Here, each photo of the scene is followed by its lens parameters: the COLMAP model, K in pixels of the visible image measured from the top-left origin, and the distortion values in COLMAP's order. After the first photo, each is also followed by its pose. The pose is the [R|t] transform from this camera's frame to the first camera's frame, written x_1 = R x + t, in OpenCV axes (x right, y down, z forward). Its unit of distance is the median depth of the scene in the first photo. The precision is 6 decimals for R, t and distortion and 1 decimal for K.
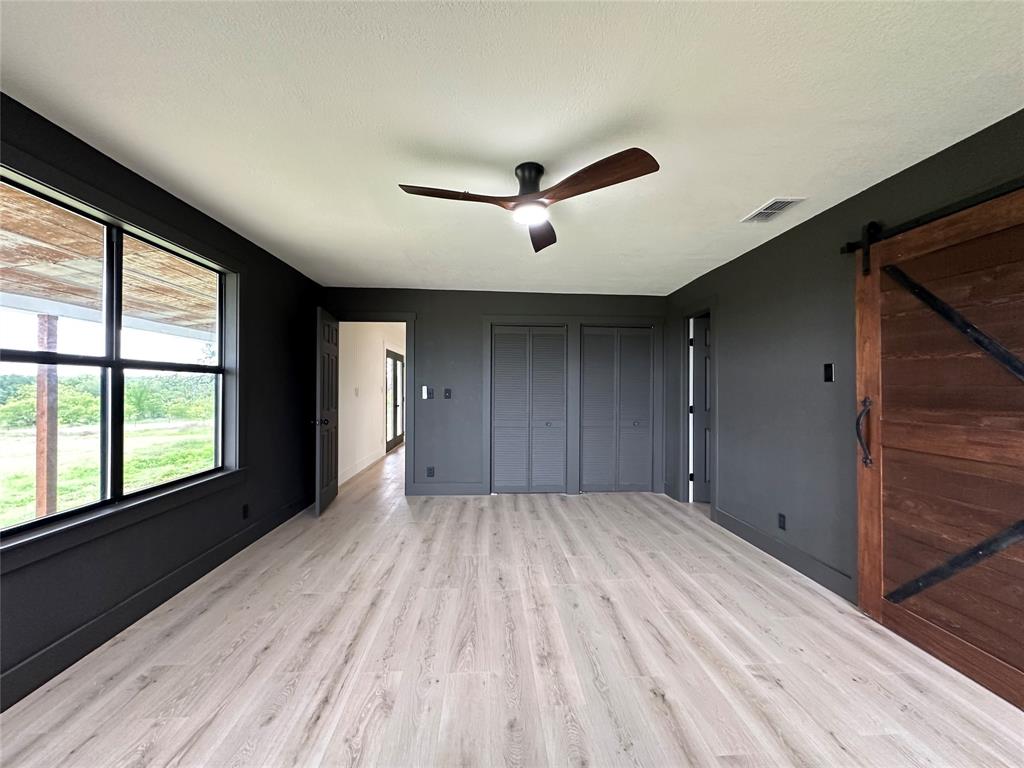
lens RADIAL K [[409.2, 0, 512.0], [0, 409.2, 385.1], [0, 0, 1]] dist [-0.003481, 0.000887]
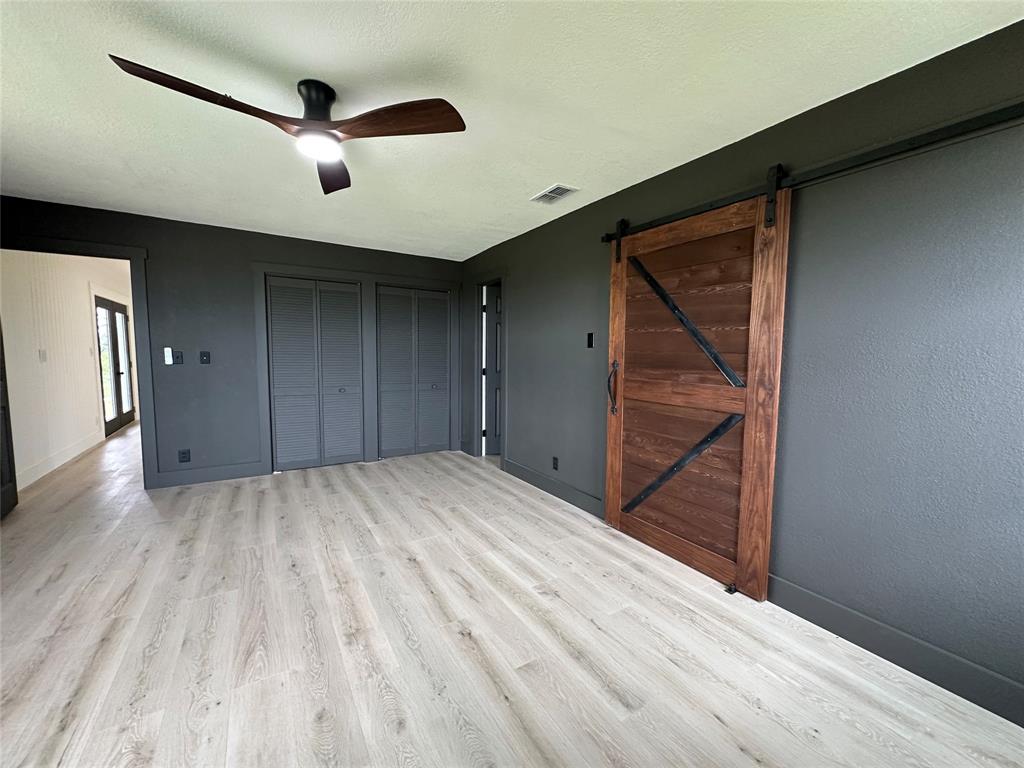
lens RADIAL K [[409.2, 0, 512.0], [0, 409.2, 385.1], [0, 0, 1]] dist [-0.003481, 0.000887]
pose [[0.880098, -0.034619, 0.473528, -0.020820], [-0.009004, 0.995942, 0.089547, -0.004658], [-0.474706, -0.083073, 0.876215, 0.028010]]
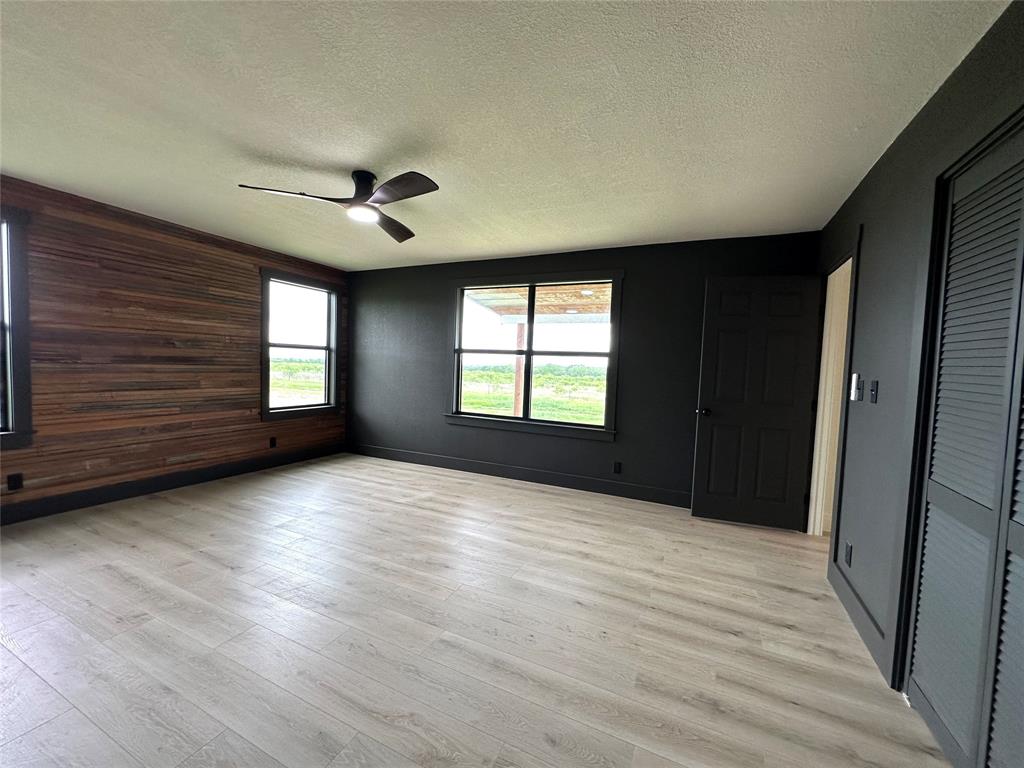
lens RADIAL K [[409.2, 0, 512.0], [0, 409.2, 385.1], [0, 0, 1]] dist [-0.003481, 0.000887]
pose [[-0.478798, 0.023299, -0.877616, 0.857490], [-0.034849, 0.998356, 0.045517, 0.017596], [0.877233, 0.052377, -0.477199, 1.882239]]
